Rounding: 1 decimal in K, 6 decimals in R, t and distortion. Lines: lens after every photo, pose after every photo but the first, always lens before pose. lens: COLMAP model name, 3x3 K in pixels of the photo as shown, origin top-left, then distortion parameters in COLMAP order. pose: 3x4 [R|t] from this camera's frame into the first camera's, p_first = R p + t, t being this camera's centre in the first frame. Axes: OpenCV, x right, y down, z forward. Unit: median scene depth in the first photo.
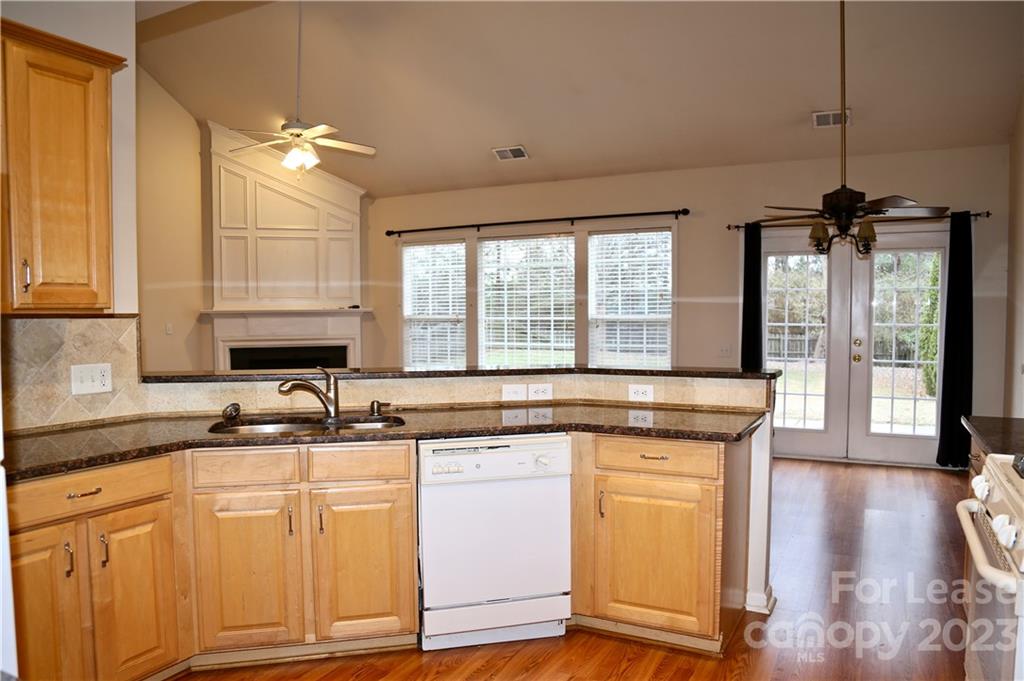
lens RADIAL K [[693.1, 0, 512.0], [0, 693.1, 340.5], [0, 0, 1]] dist [-0.001711, -0.000331]
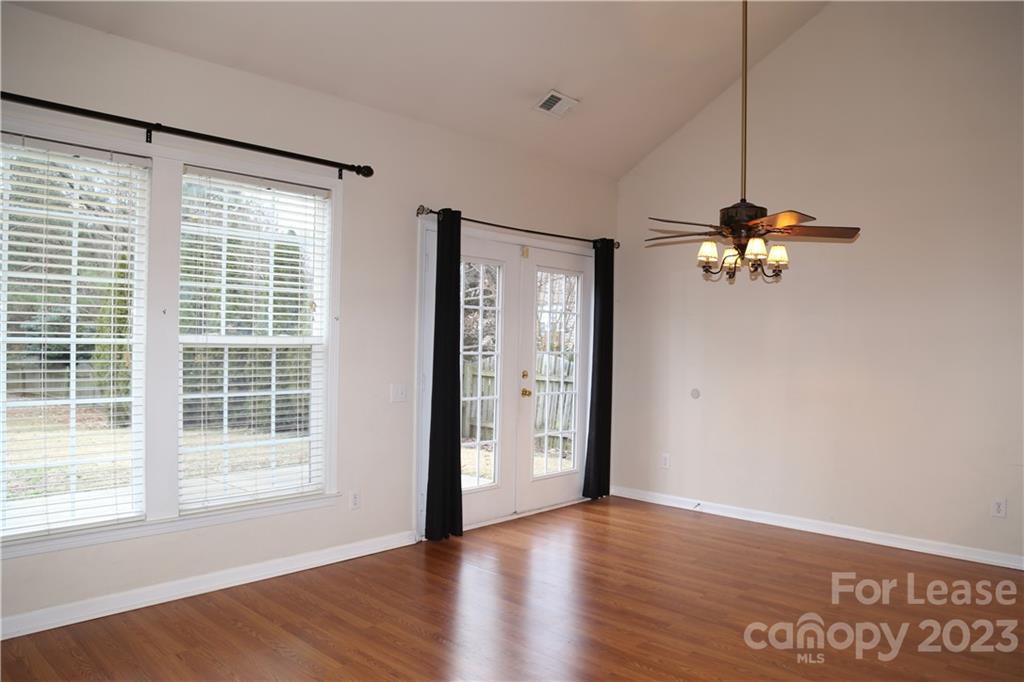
lens RADIAL K [[772.2, 0, 512.0], [0, 772.2, 341.0], [0, 0, 1]] dist [-0.006501, -0.003067]
pose [[0.280943, 0.007192, 0.959697, -0.310750], [0.016500, 0.999788, -0.012322, -0.020074], [-0.959583, 0.019296, 0.280765, 0.568299]]
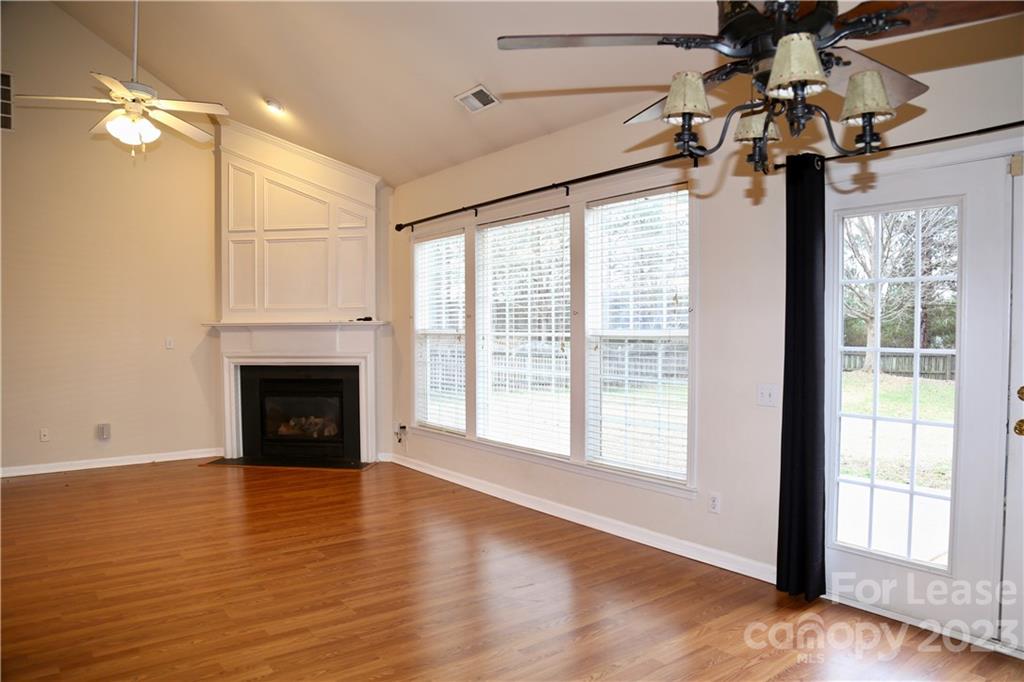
lens RADIAL K [[693.1, 0, 512.0], [0, 693.1, 341.0], [0, 0, 1]] dist [-0.001711, -0.000331]
pose [[0.906134, 0.009677, -0.422879, 0.294739], [-0.017774, 0.999726, -0.015208, -0.013441], [0.422617, 0.021297, 0.906058, 0.341717]]
